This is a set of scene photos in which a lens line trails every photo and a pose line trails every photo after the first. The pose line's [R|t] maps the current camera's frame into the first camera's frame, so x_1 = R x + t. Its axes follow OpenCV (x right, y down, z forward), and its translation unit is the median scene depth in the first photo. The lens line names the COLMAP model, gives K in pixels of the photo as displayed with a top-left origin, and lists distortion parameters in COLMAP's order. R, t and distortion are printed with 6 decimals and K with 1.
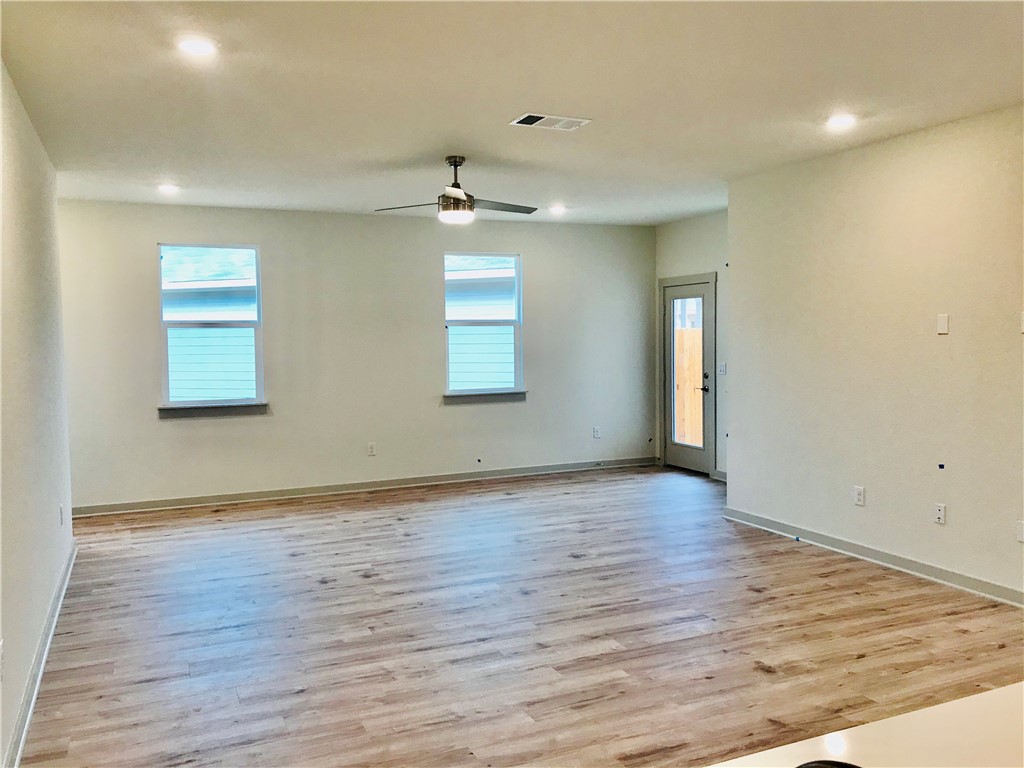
lens RADIAL K [[836.8, 0, 512.0], [0, 836.8, 384.0], [0, 0, 1]] dist [0.040554, -0.036684]
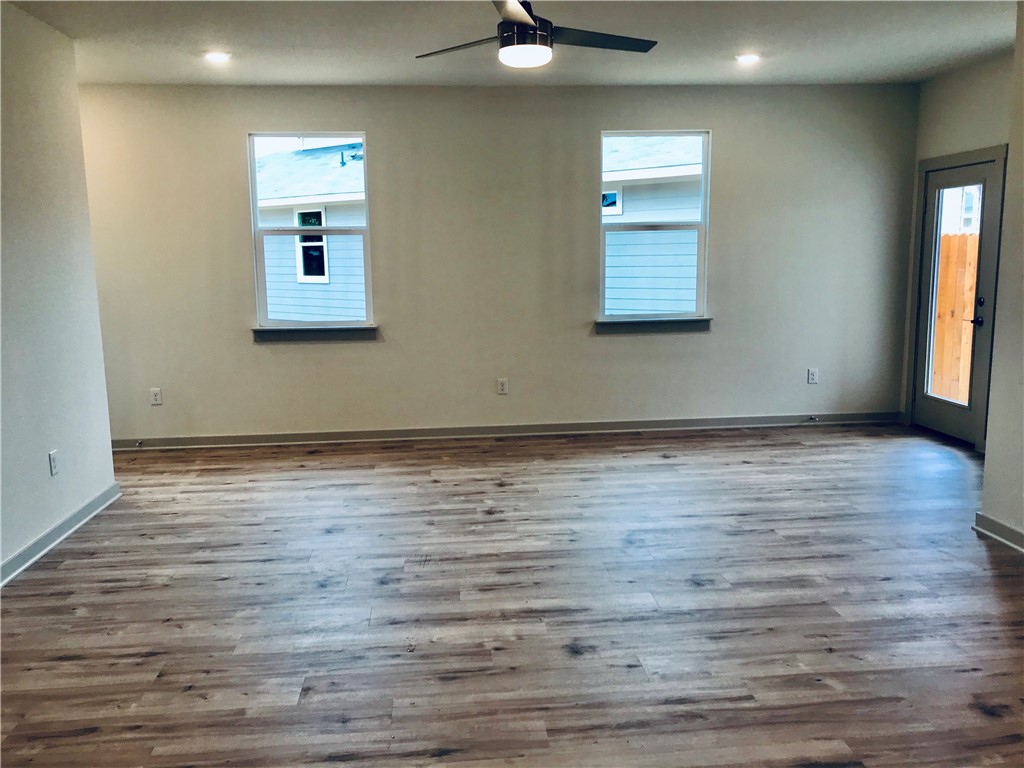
lens RADIAL K [[836.8, 0, 512.0], [0, 836.8, 384.0], [0, 0, 1]] dist [0.040554, -0.036684]
pose [[0.947535, 0.049049, -0.315868, 0.109432], [-0.016270, 0.994277, 0.105587, -0.011736], [0.319239, -0.094908, 0.942910, 0.275542]]
